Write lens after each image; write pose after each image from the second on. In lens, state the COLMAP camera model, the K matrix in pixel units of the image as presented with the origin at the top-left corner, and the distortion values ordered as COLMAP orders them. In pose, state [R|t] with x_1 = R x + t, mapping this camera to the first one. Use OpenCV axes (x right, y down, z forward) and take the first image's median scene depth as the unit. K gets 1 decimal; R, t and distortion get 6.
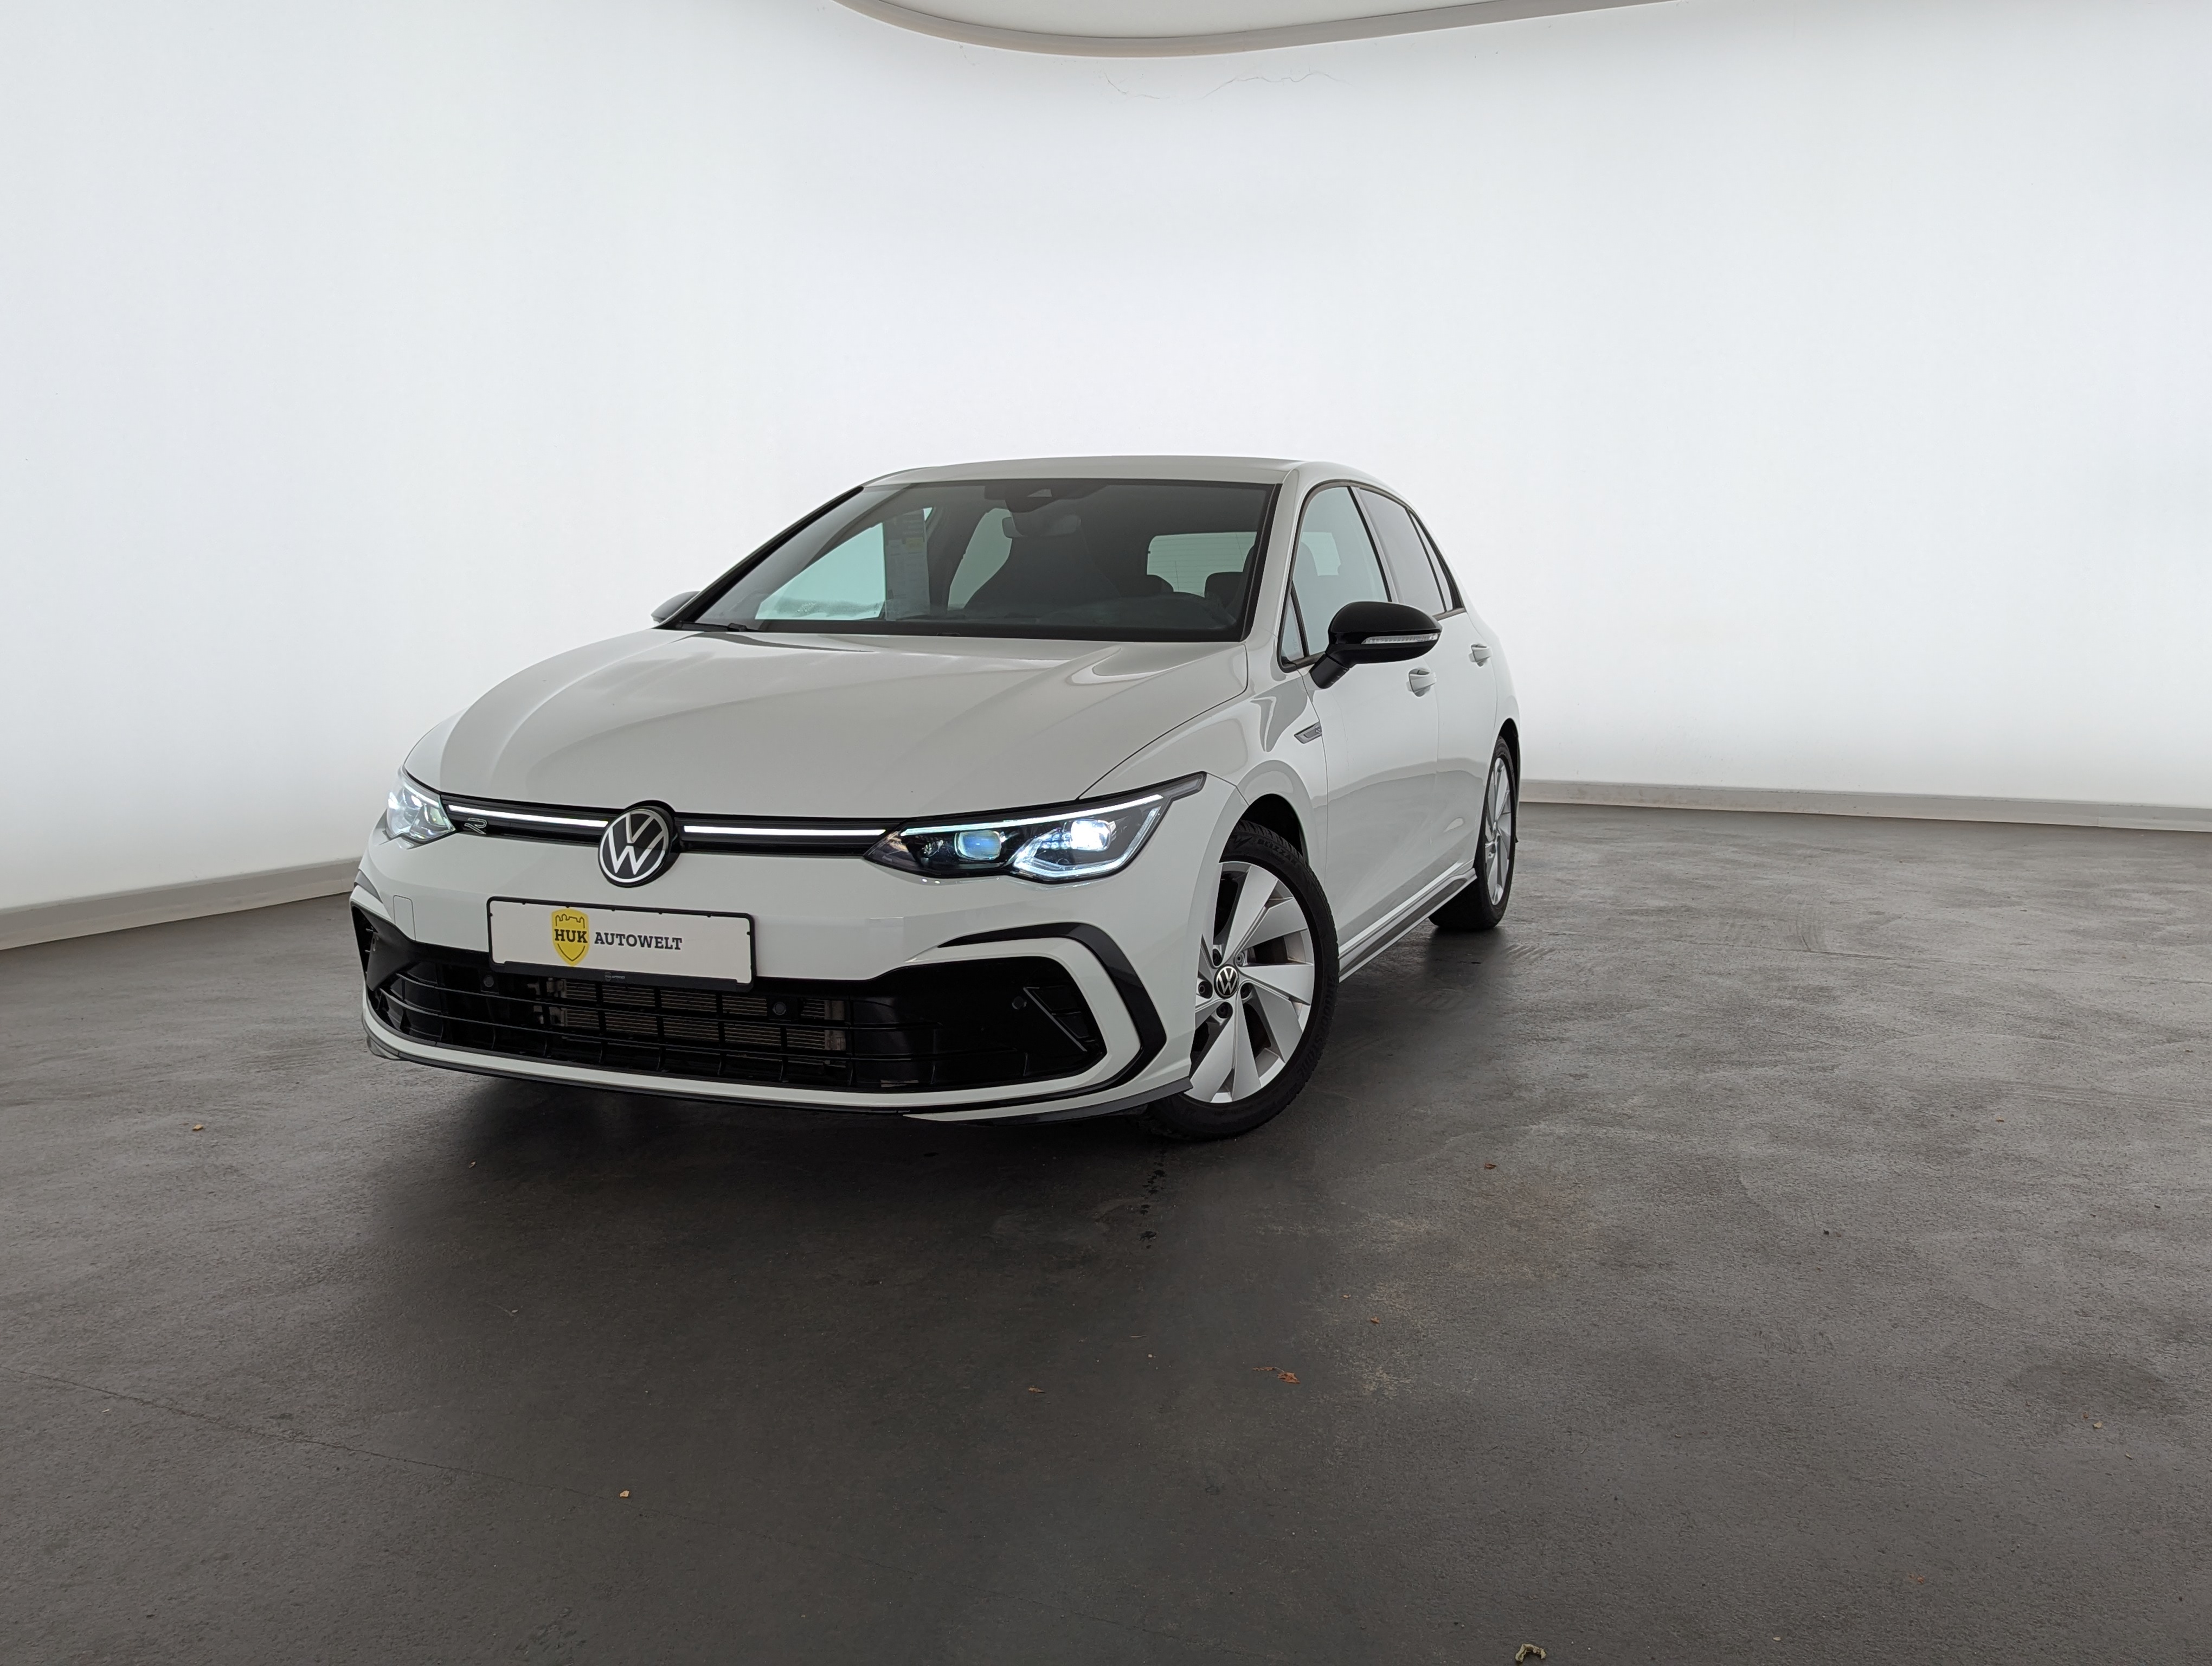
lens RADIAL K [[1942.0, 0, 1106.0], [0, 1942.0, 833.0], [0, 0, 1]] dist [0.019315, -0.000344]
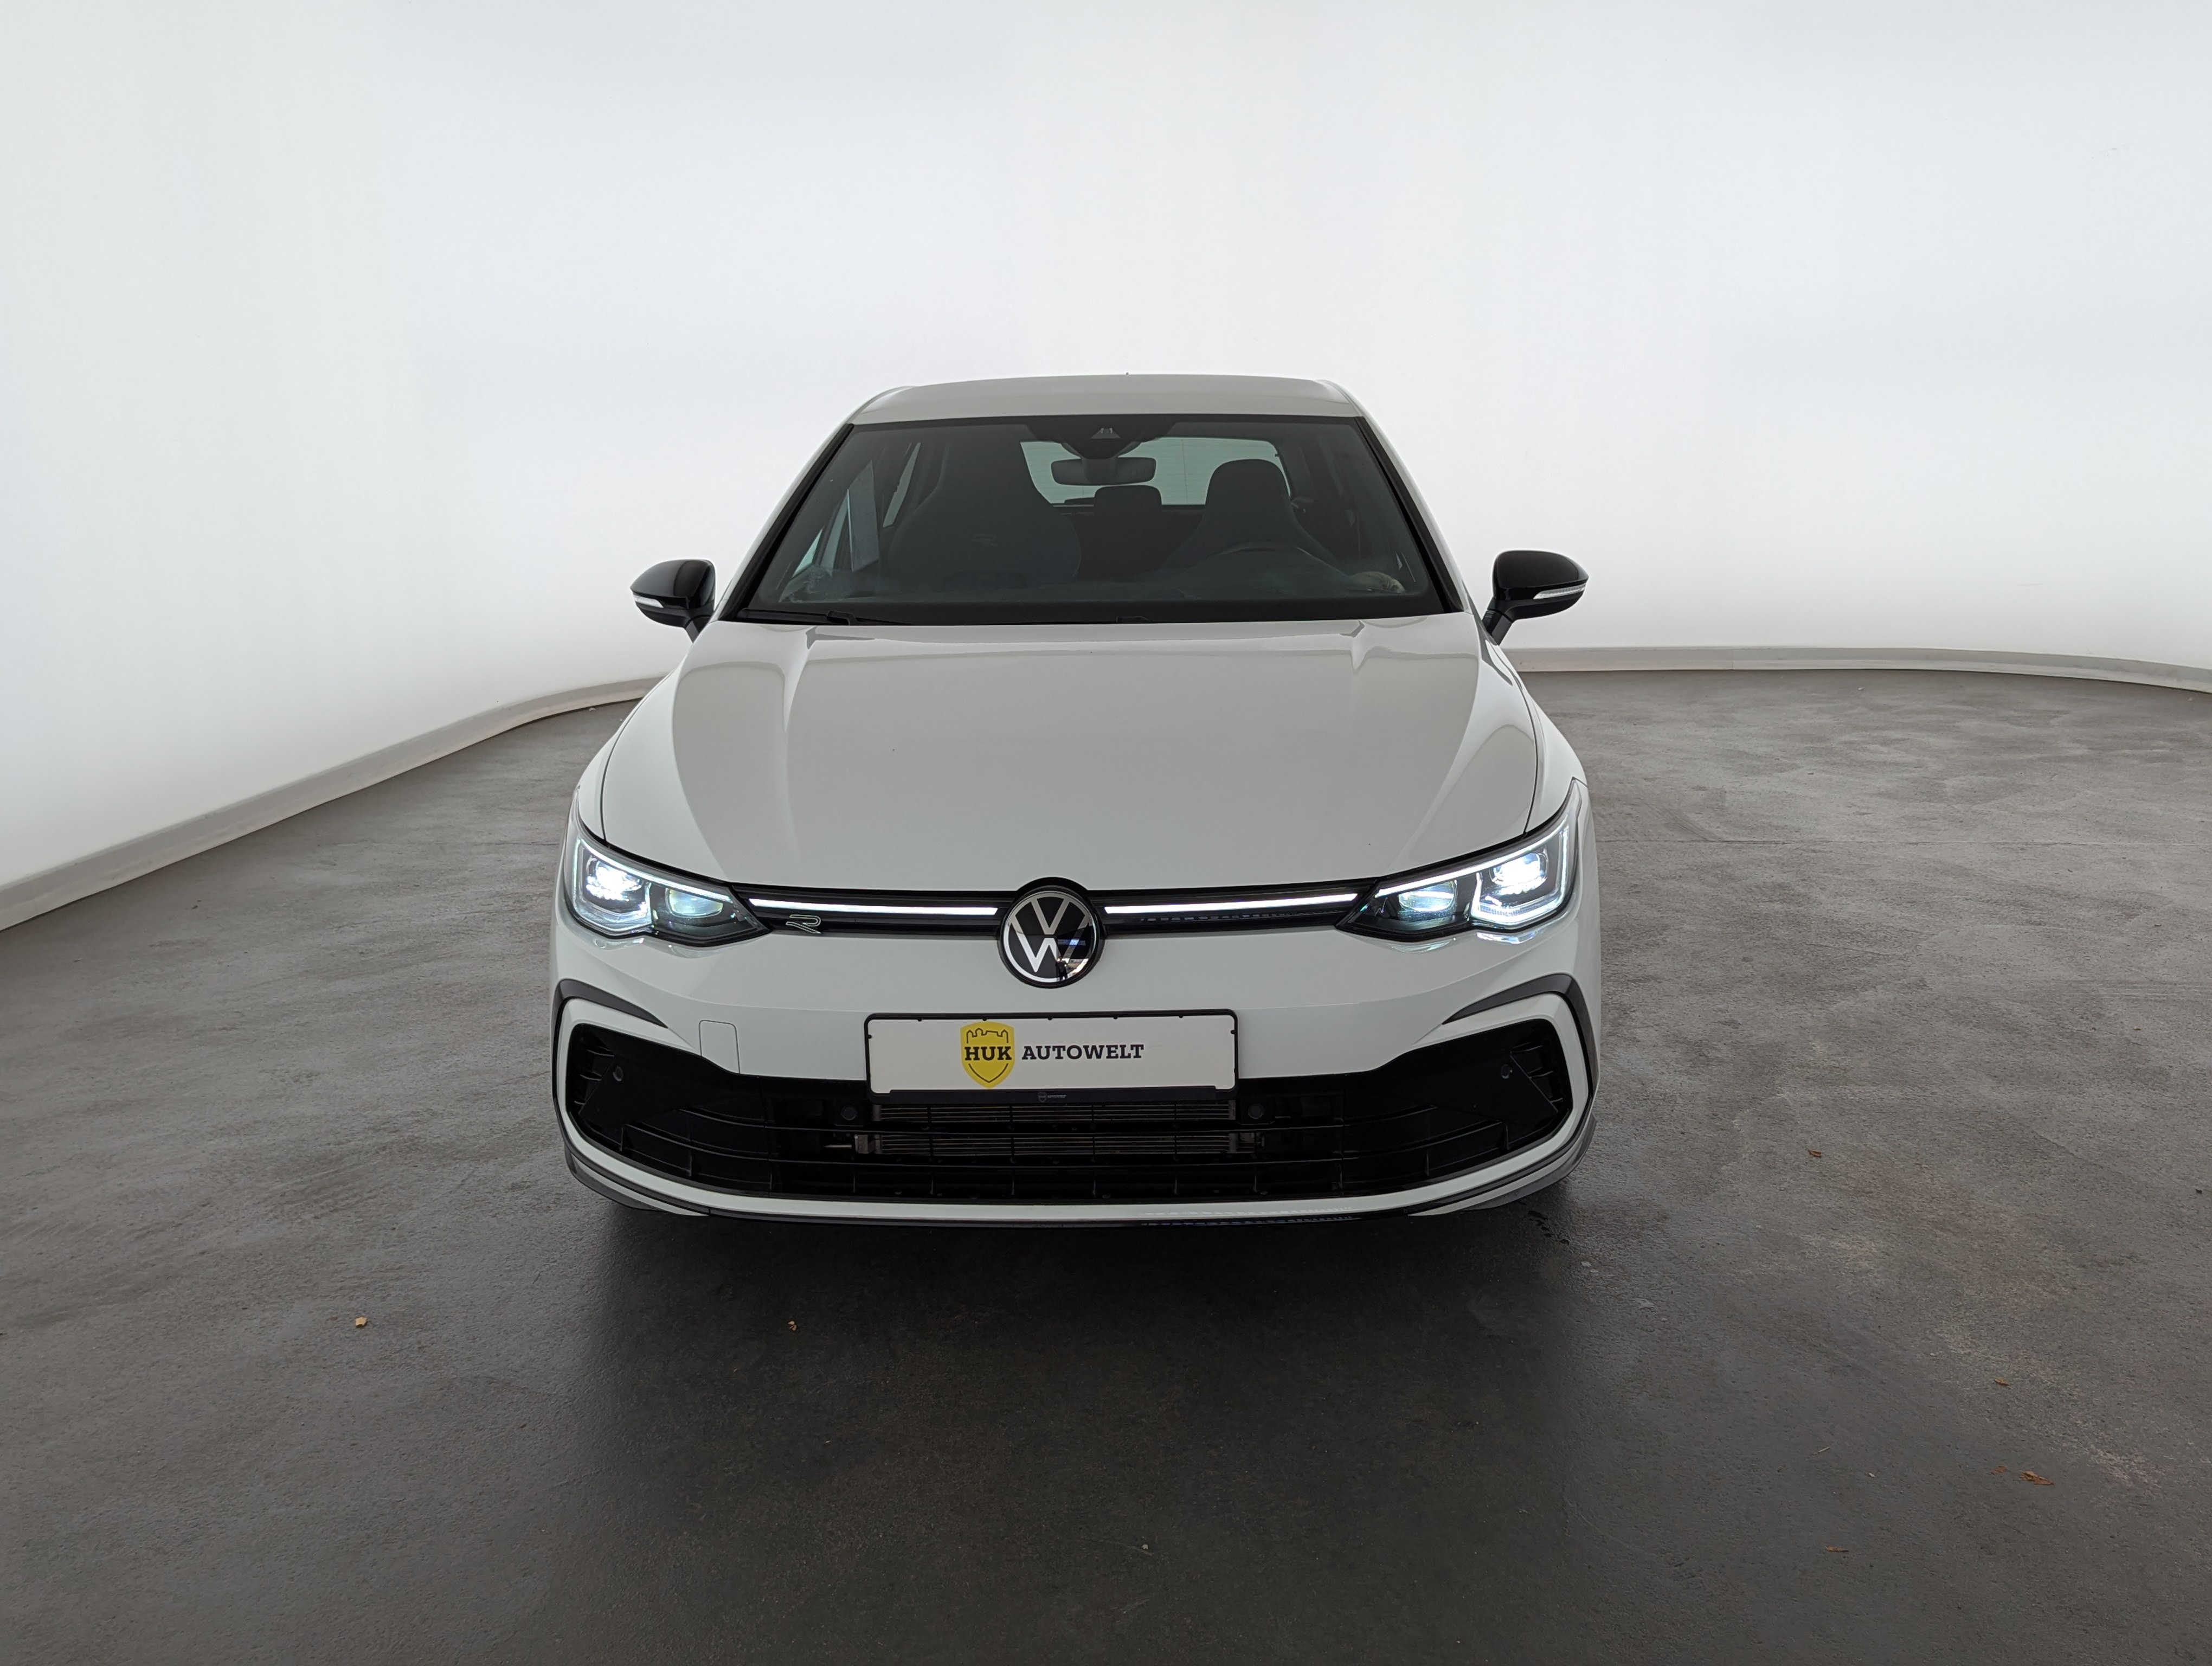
lens RADIAL K [[1958.5, 0, 1106.0], [0, 1958.5, 833.0], [0, 0, 1]] dist [0.149419, -0.168407]
pose [[0.948192, -0.090423, 0.304559, -0.473510], [0.064640, 0.993498, 0.093720, -0.115111], [-0.311054, -0.069178, 0.947871, 0.200003]]
